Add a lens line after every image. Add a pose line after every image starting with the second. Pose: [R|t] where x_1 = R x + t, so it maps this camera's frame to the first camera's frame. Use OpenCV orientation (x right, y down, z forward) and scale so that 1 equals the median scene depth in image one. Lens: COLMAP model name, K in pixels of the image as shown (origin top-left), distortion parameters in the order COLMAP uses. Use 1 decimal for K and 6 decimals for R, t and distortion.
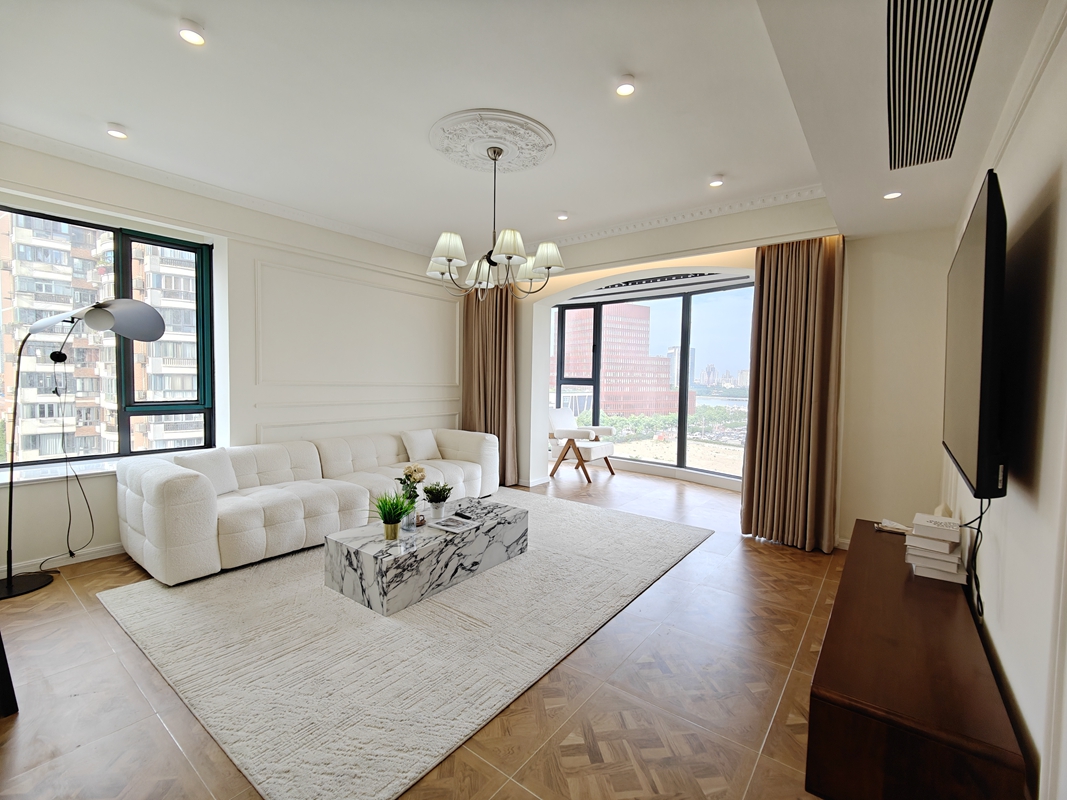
lens RADIAL K [[465.0, 0, 533.5], [0, 465.0, 400.0], [0, 0, 1]] dist [0.025235, -0.018789]
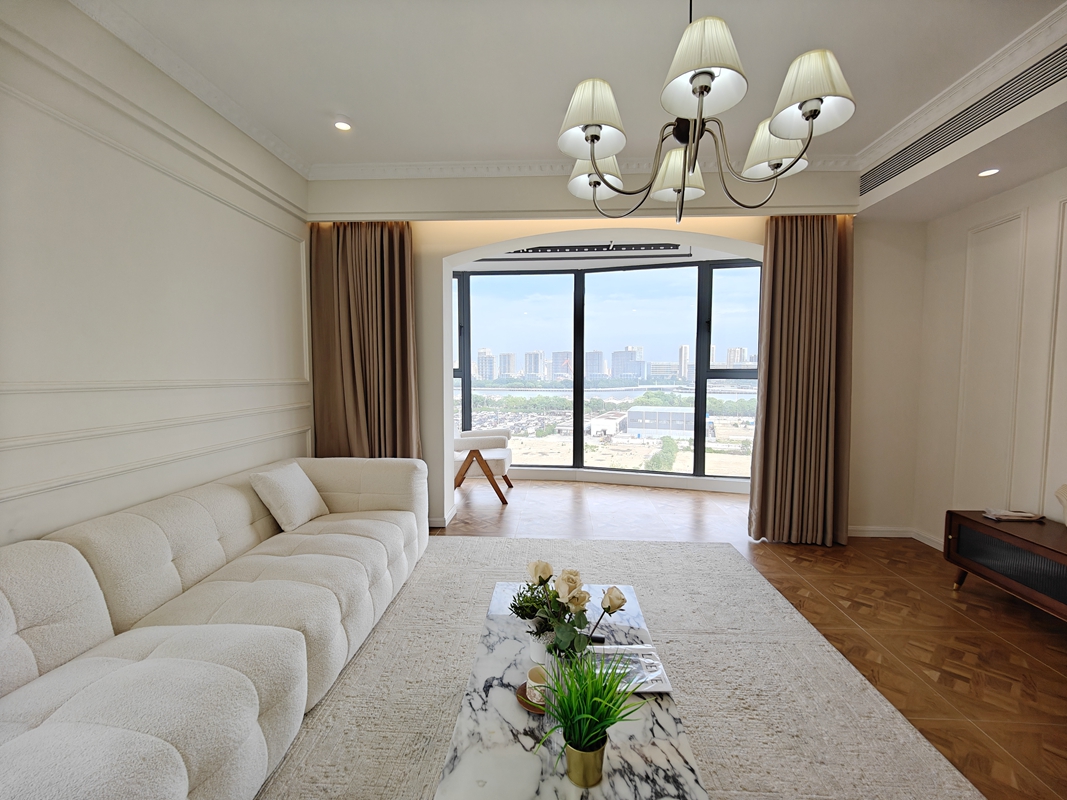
lens RADIAL K [[465.0, 0, 533.5], [0, 465.0, 400.0], [0, 0, 1]] dist [0.025235, -0.018789]
pose [[0.825258, -0.048437, 0.562675, -0.258414], [0.037858, 0.998819, 0.030456, -0.015365], [-0.563486, -0.003832, 0.826117, 0.332658]]
